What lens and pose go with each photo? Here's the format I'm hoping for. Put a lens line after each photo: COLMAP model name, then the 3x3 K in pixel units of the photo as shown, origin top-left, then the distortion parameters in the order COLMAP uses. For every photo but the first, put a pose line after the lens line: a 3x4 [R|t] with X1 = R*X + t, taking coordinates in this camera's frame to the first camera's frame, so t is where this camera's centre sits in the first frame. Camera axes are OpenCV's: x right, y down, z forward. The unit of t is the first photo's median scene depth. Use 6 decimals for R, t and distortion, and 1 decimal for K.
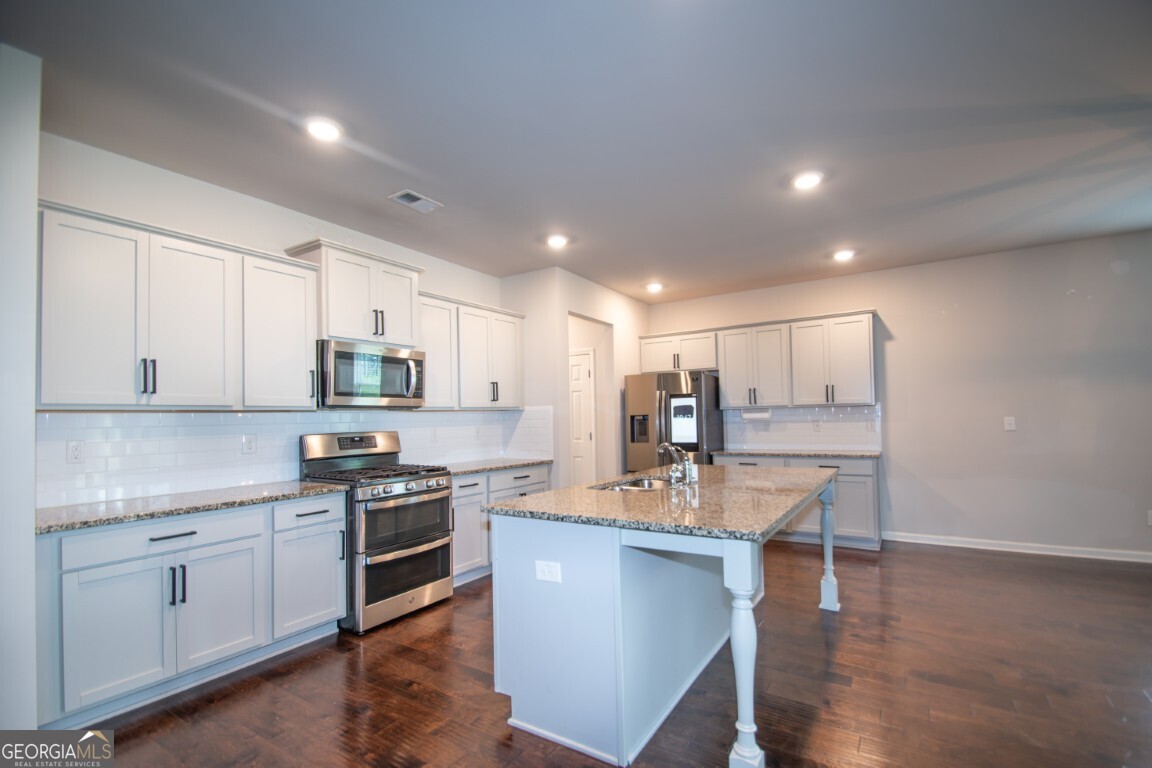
lens RADIAL K [[519.3, 0, 576.7], [0, 519.3, 408.4], [0, 0, 1]] dist [0.000353, 0.000009]
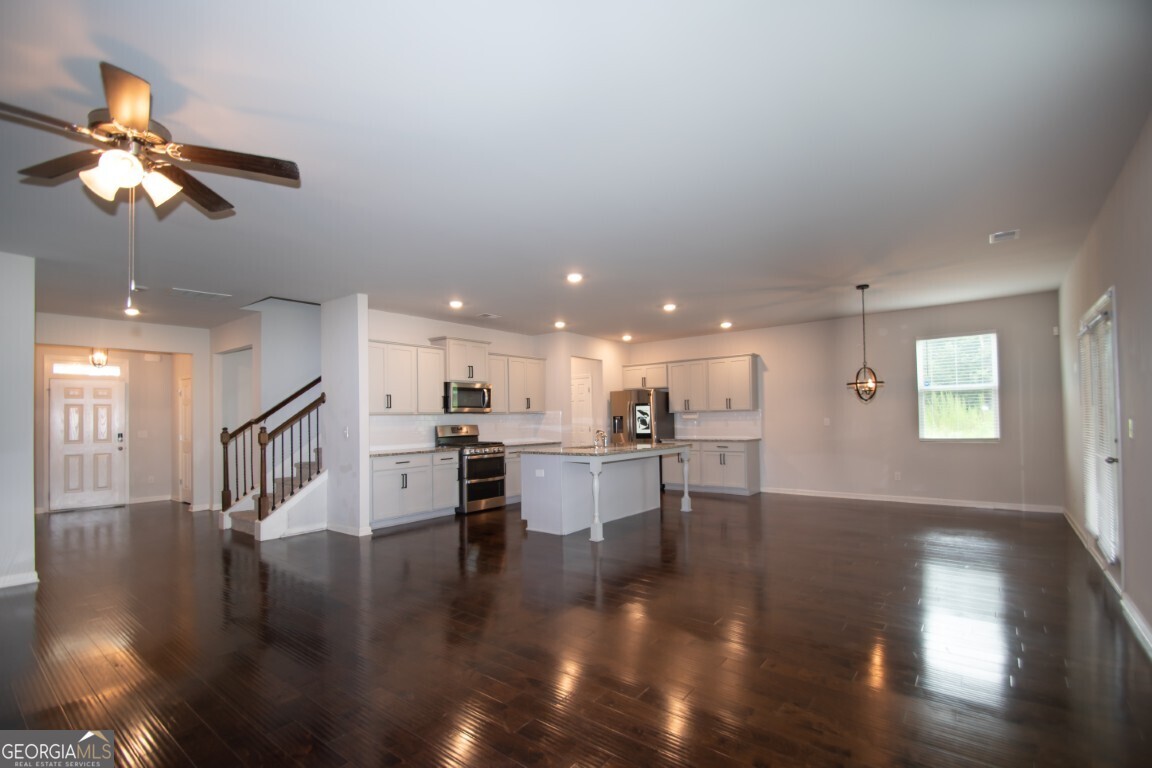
lens RADIAL K [[519.3, 0, 576.7], [0, 519.3, 408.4], [0, 0, 1]] dist [0.000353, 0.000009]
pose [[0.995712, 0.000869, -0.092503, 0.211374], [-0.000617, 0.999996, 0.002757, -0.022723], [0.092505, -0.002688, 0.995709, -0.931687]]
